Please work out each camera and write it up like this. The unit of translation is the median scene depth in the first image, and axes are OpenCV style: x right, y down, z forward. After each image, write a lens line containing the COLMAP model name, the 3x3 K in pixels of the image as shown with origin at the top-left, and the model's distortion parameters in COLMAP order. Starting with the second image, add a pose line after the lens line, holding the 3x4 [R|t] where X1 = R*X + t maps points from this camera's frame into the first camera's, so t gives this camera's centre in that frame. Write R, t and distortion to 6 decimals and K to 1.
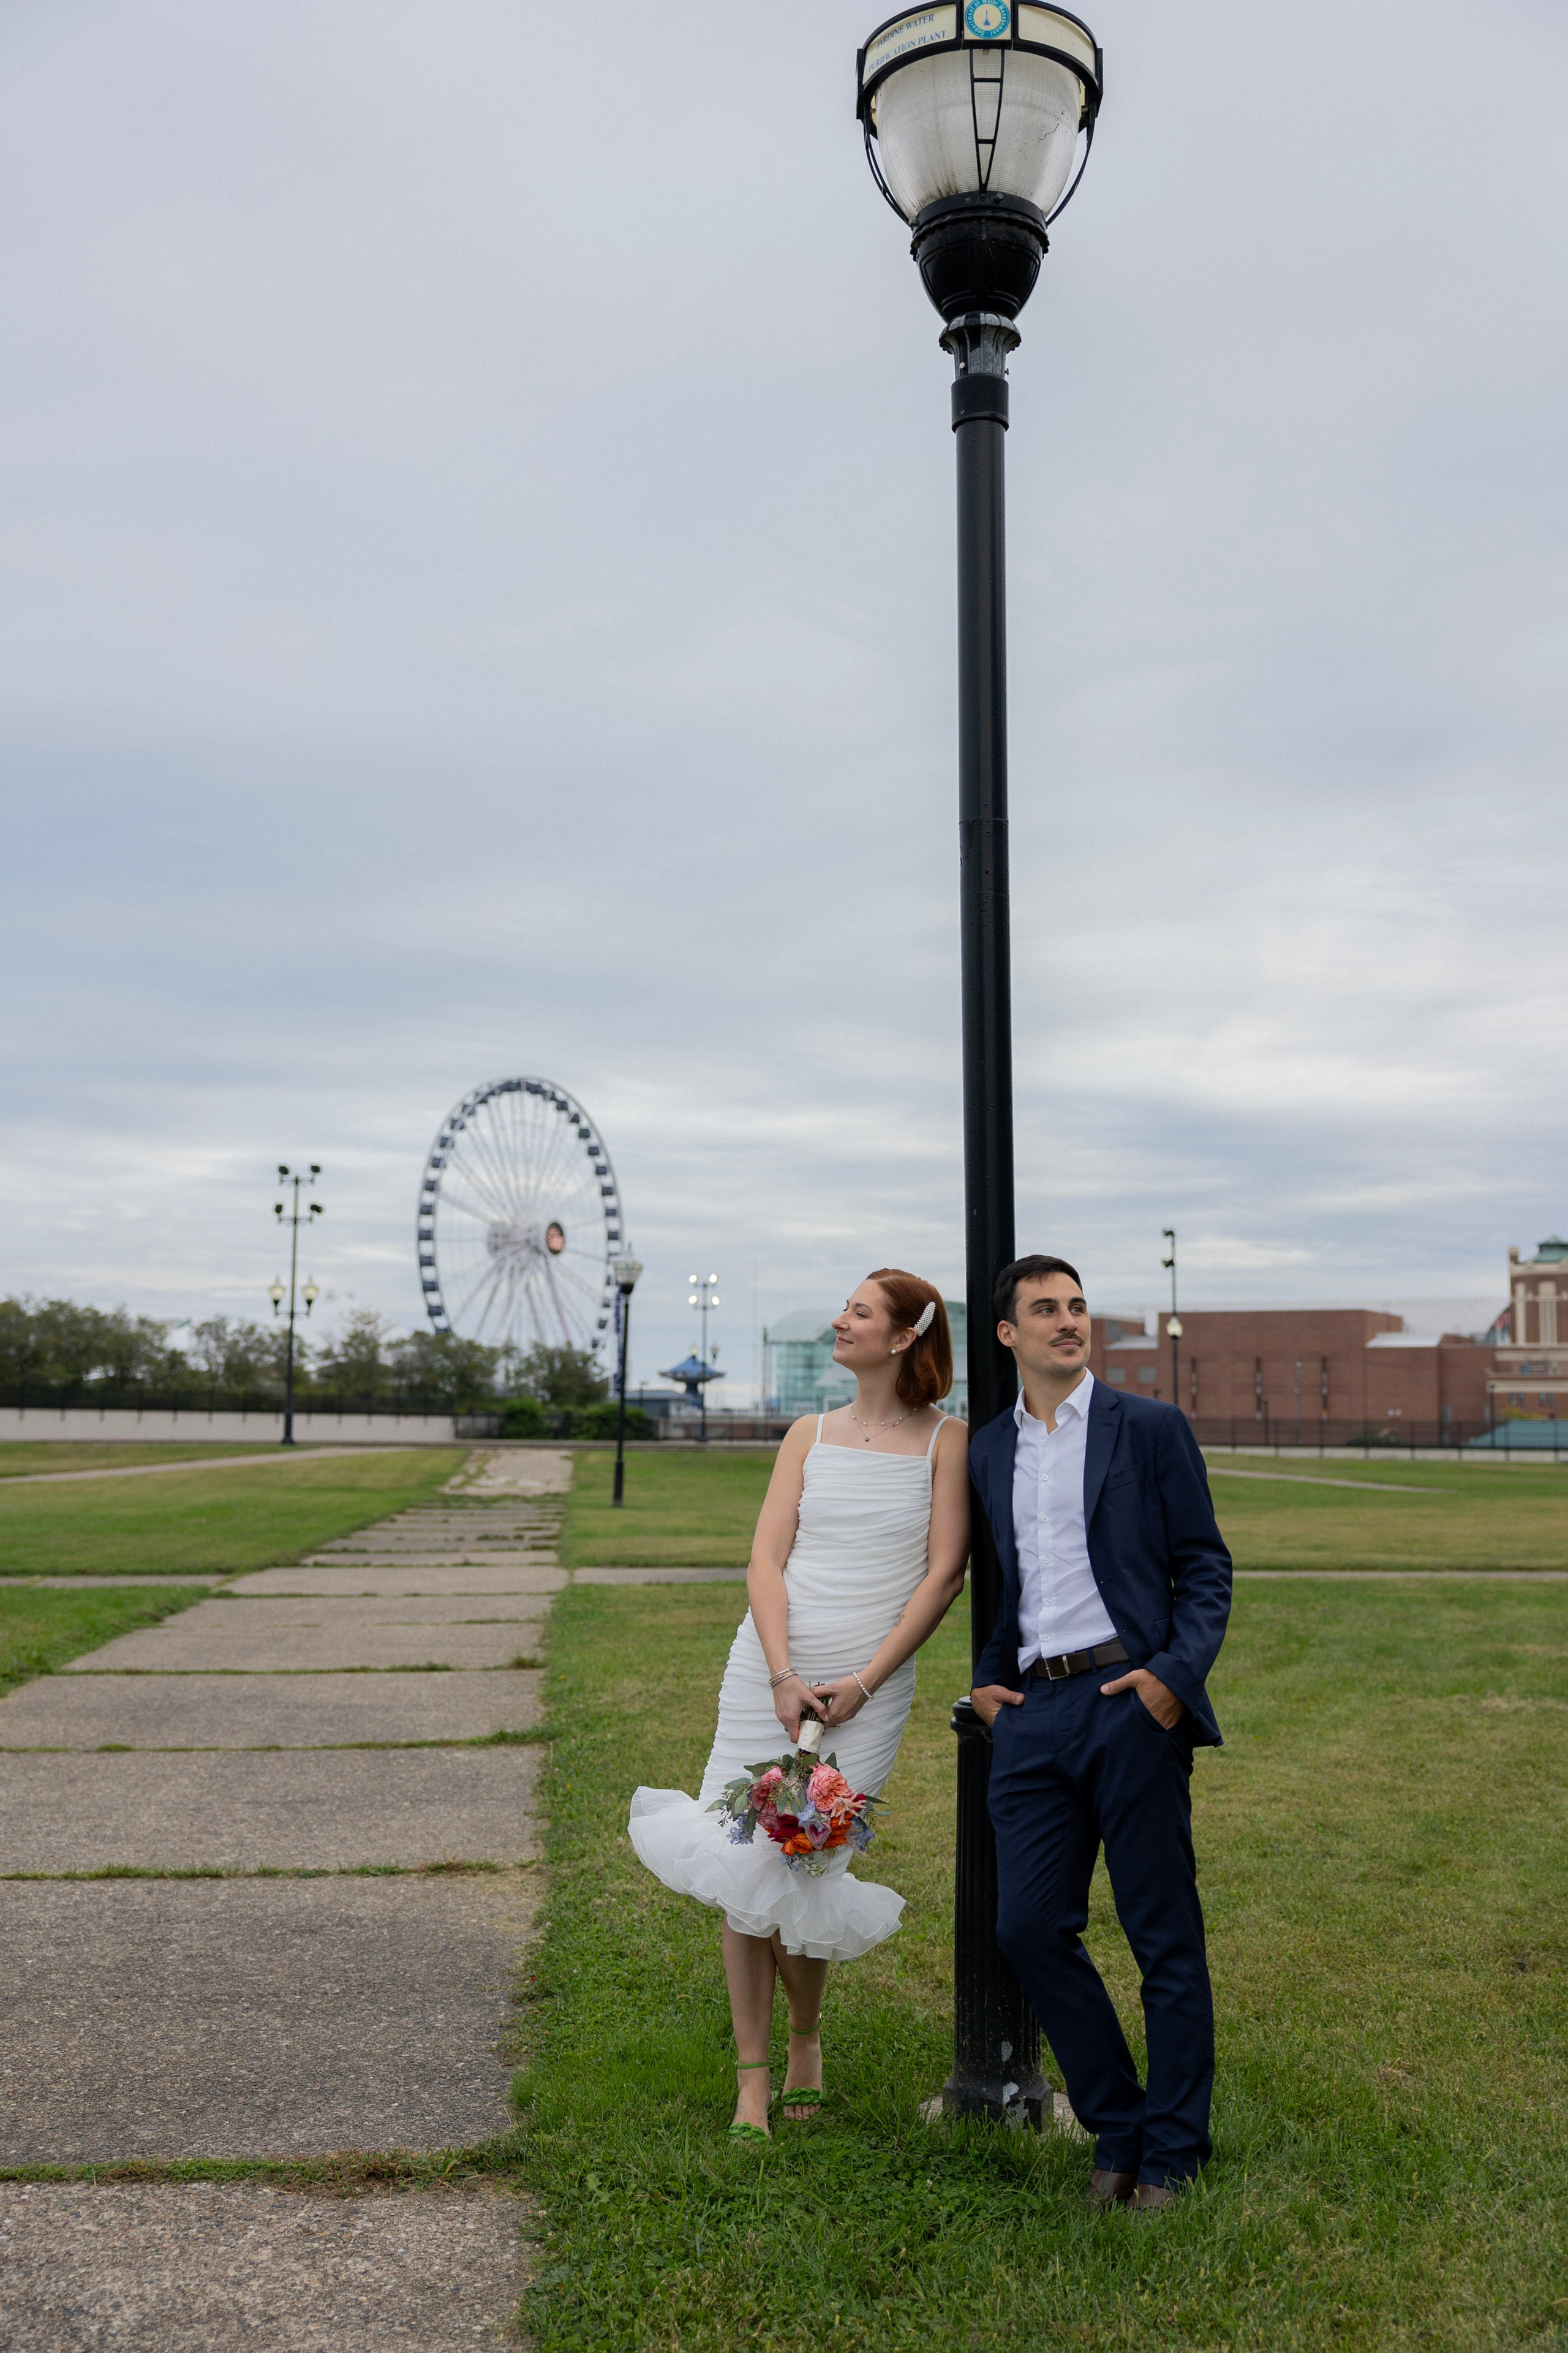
lens RADIAL K [[2369.4, 0, 784.0], [0, 2369.4, 1176.5], [0, 0, 1]] dist [-0.001710, 0.007635]
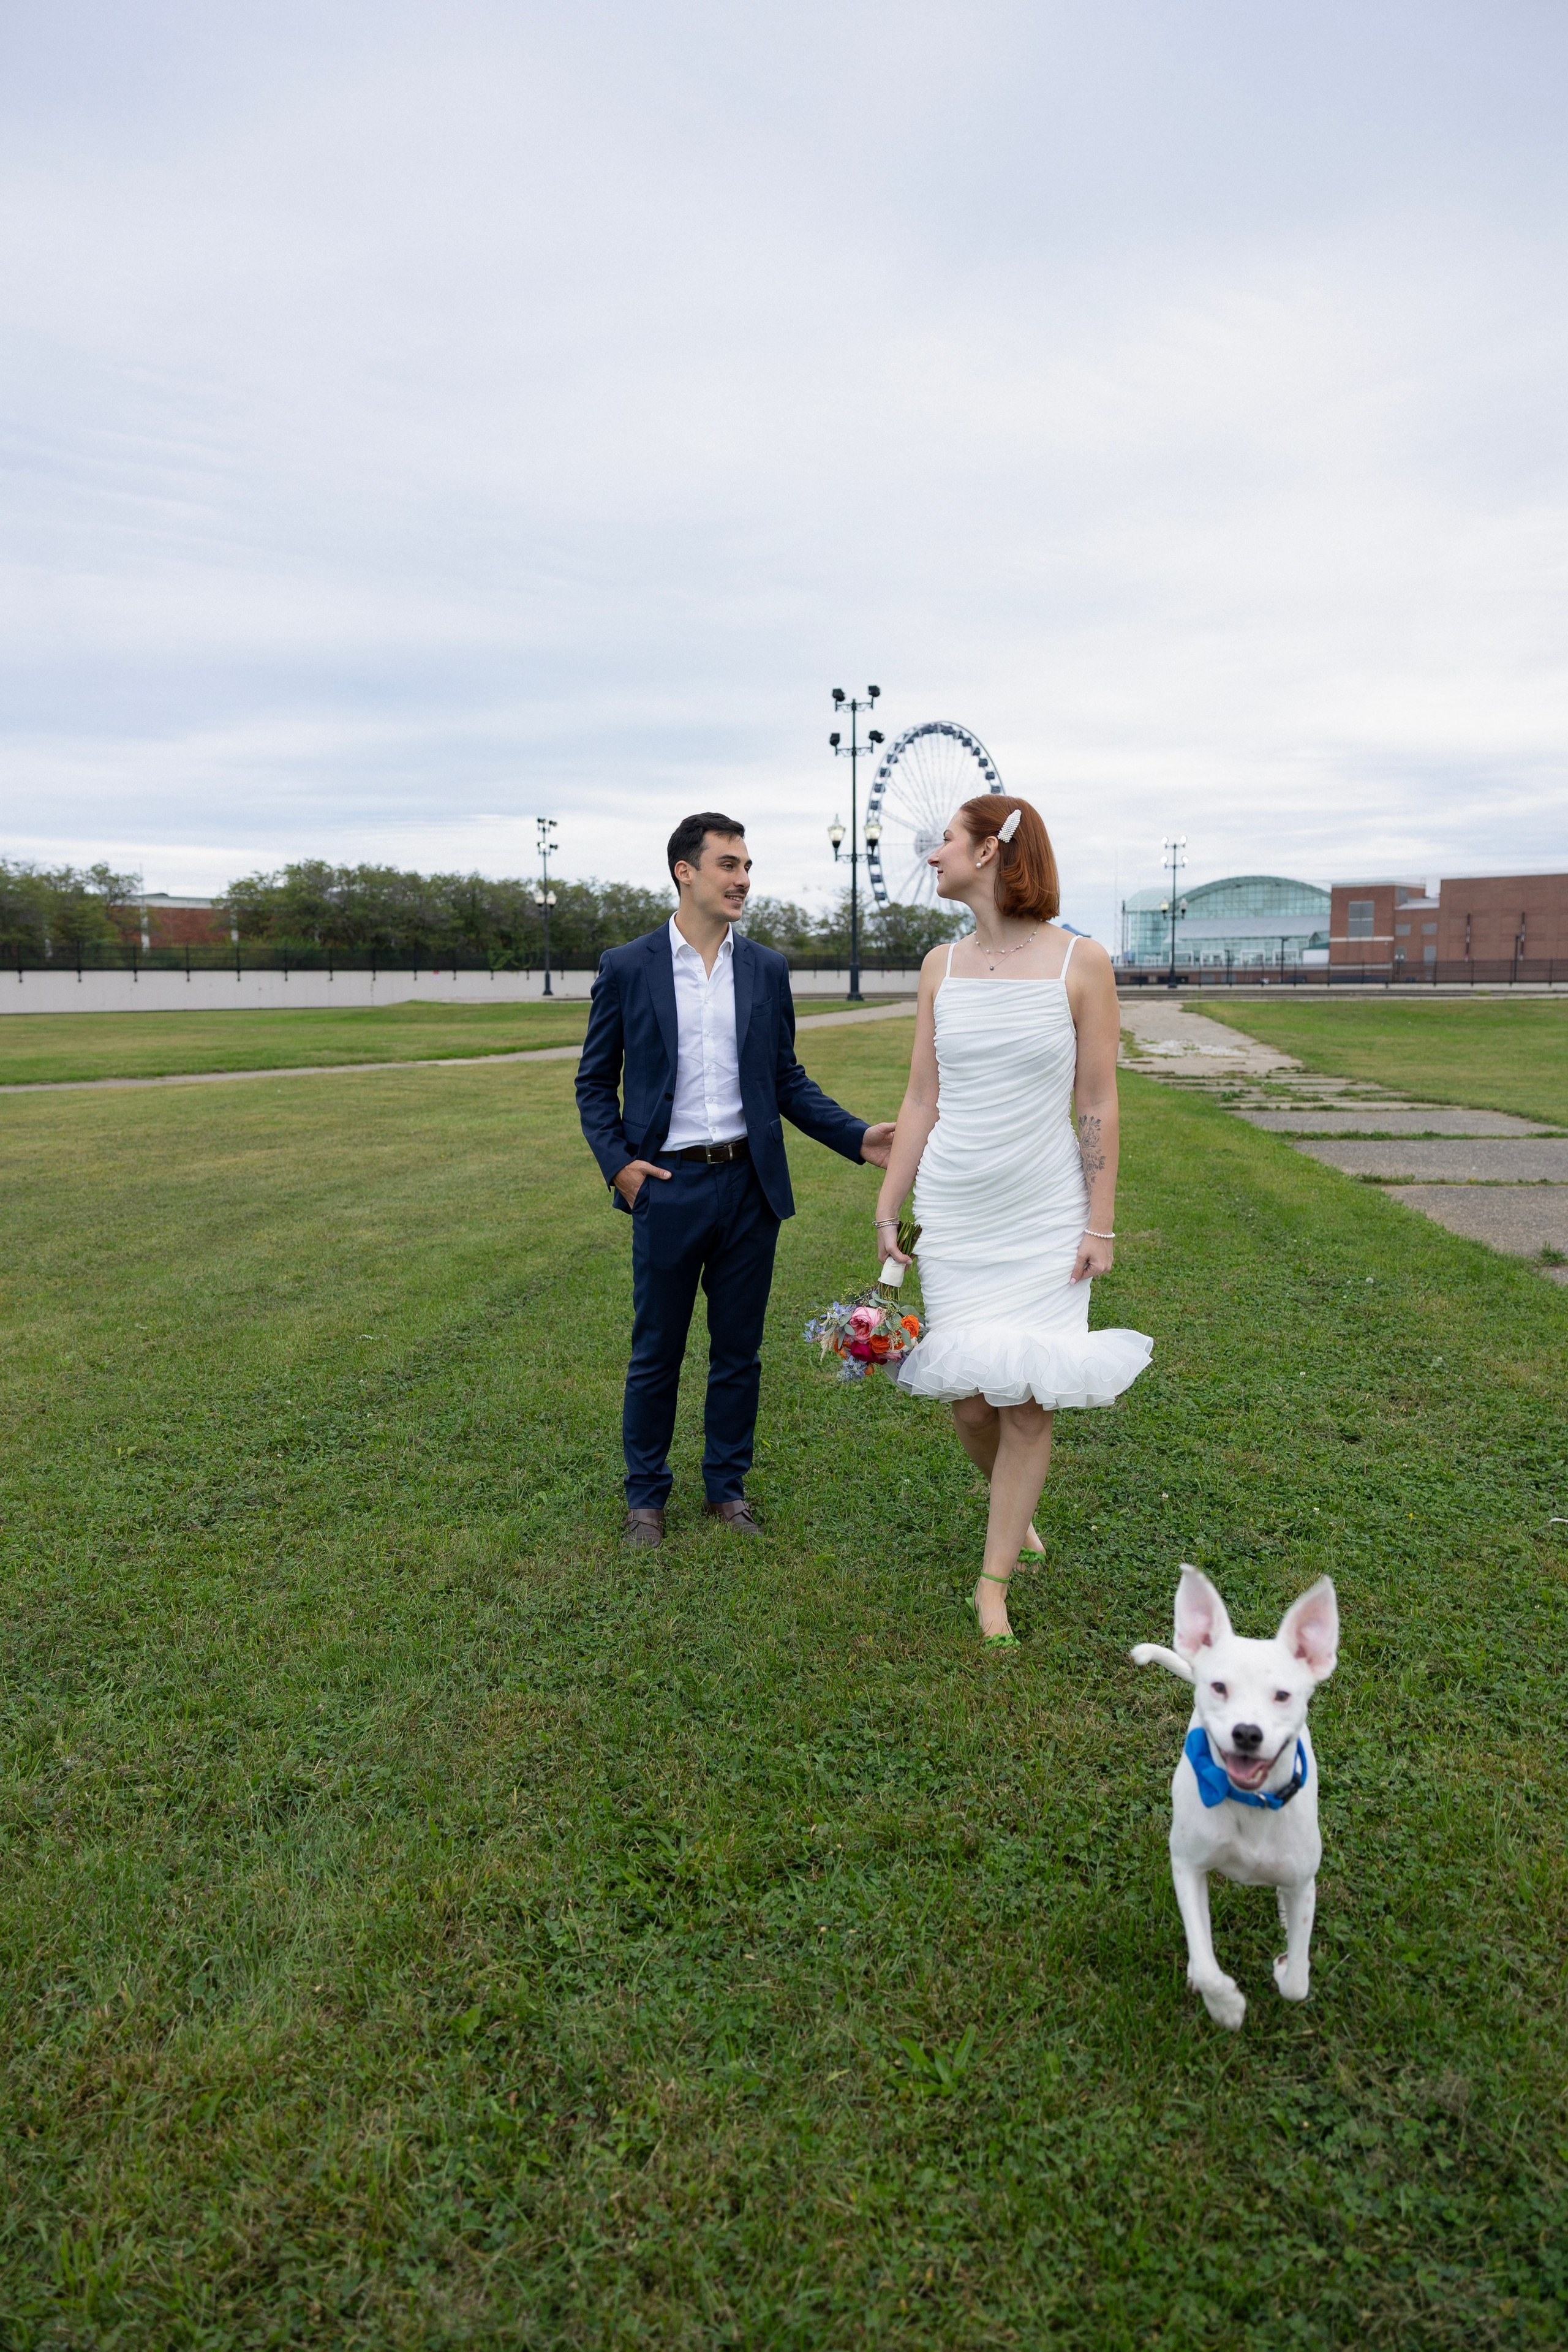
lens RADIAL K [[1583.7, 0, 784.0], [0, 1583.7, 1176.0], [0, 0, 1]] dist [0.004877, 0.001684]
pose [[0.980143, 0.005513, -0.198217, -0.067841], [0.039759, 0.973851, 0.223683, 0.024217], [0.194266, -0.227122, 0.954294, 0.232365]]
